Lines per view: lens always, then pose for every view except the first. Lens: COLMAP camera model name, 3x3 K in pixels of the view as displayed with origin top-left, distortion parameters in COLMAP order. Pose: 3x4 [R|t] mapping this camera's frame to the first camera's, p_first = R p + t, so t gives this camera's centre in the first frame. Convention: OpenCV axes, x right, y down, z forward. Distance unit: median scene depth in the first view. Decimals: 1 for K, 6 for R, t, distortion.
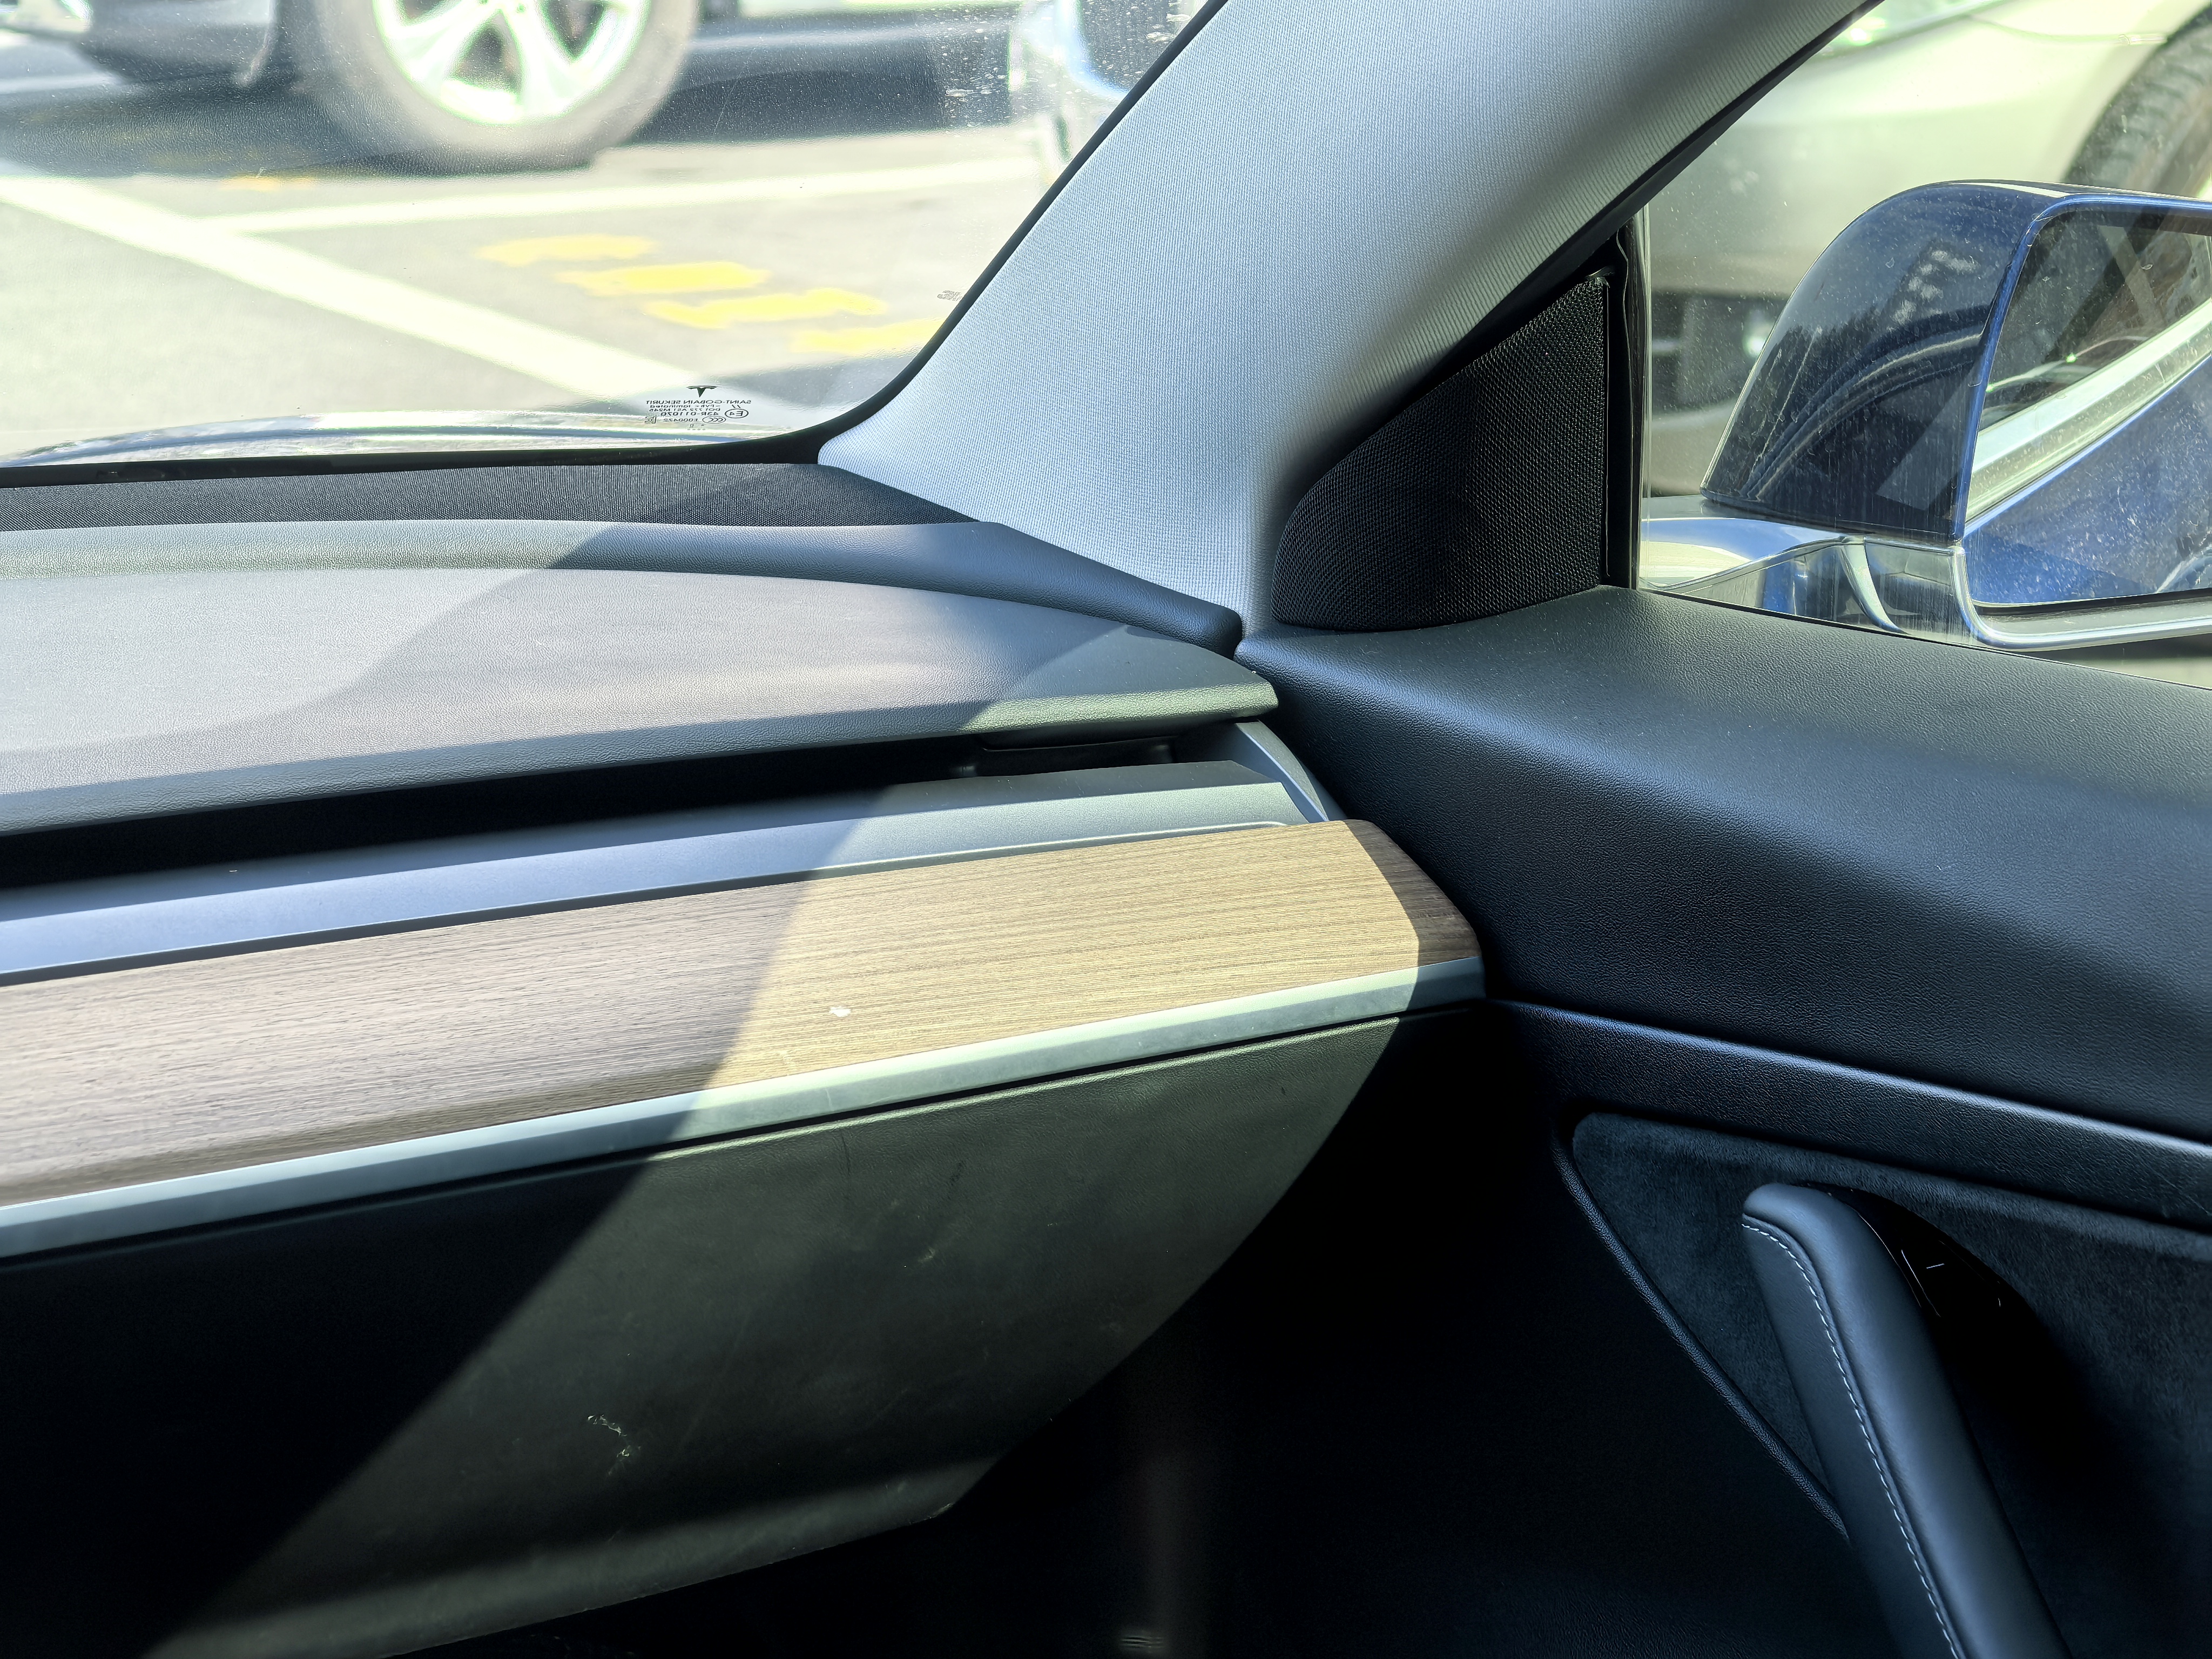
lens RADIAL K [[6139.1, 0, 1126.3], [0, 6139.1, 825.4], [0, 0, 1]] dist [0.007326, 0.000000]
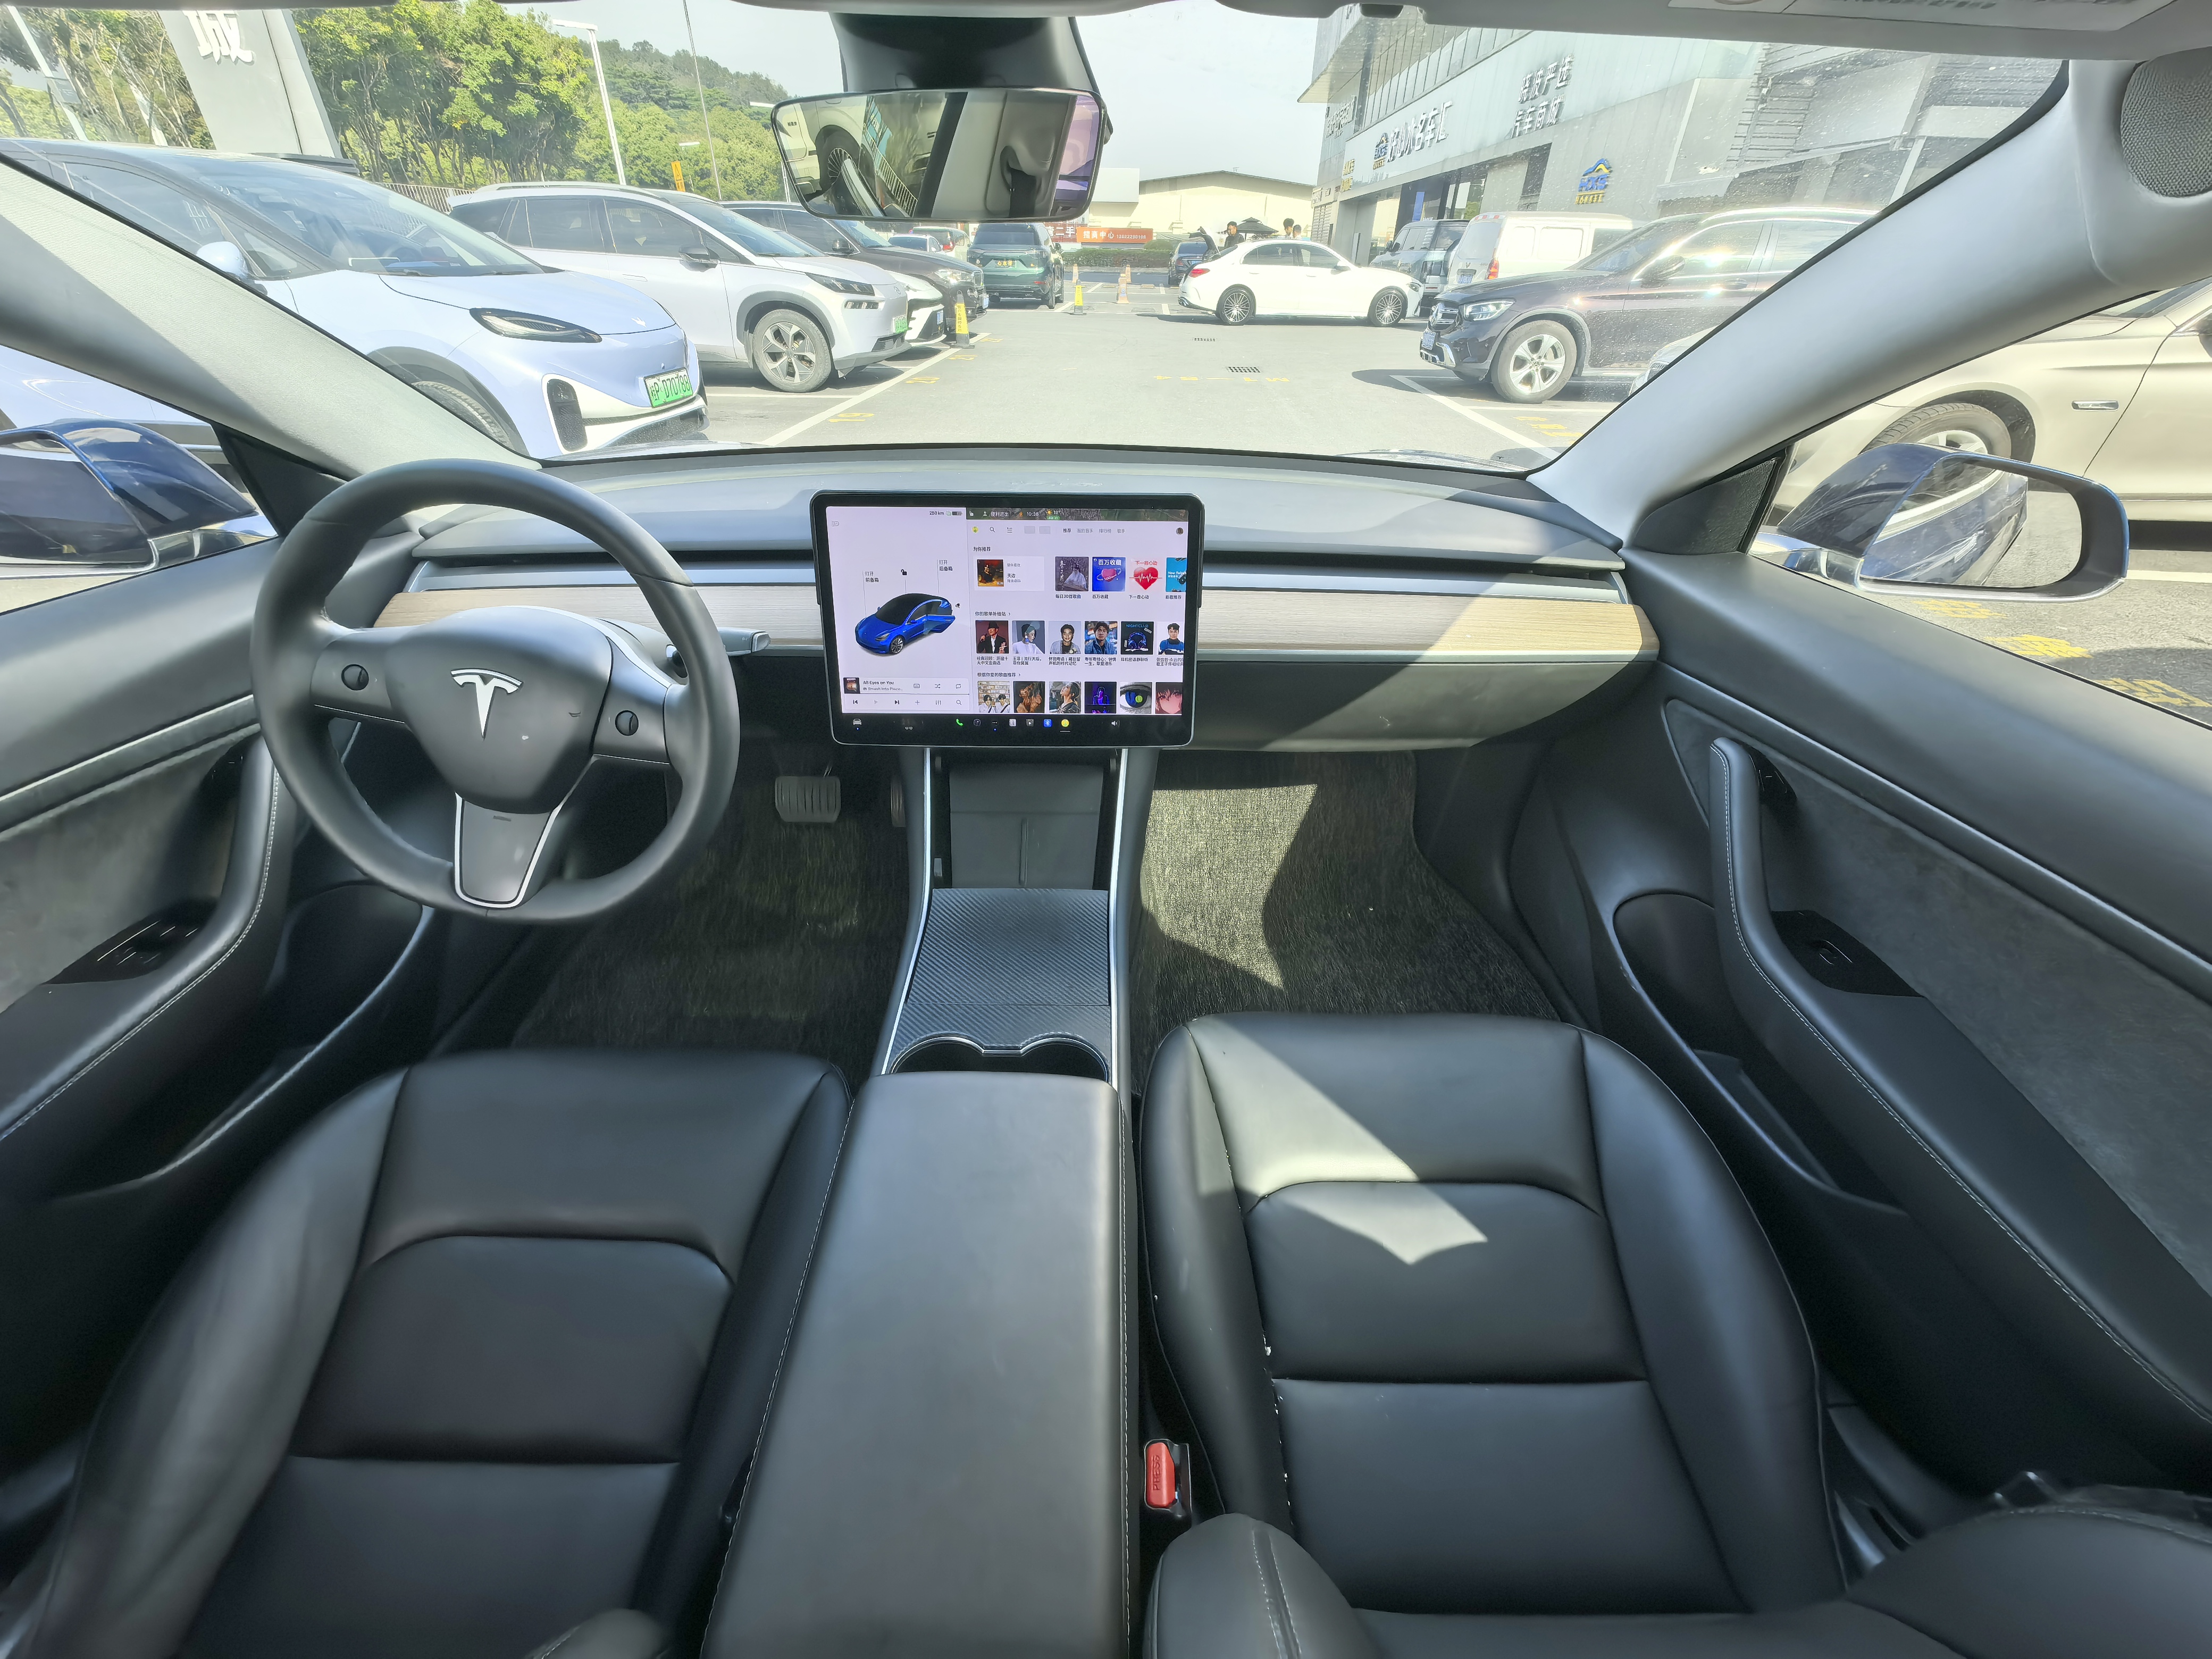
lens RADIAL K [[864.8, 0, 1103.3], [0, 864.8, 824.7], [0, 0, 1]] dist [-0.011821, 0.001970]
pose [[0.862122, 0.303972, -0.405397, 0.010626], [-0.139528, 0.911557, 0.386777, -0.037038], [0.487112, -0.276884, 0.828286, 0.368779]]
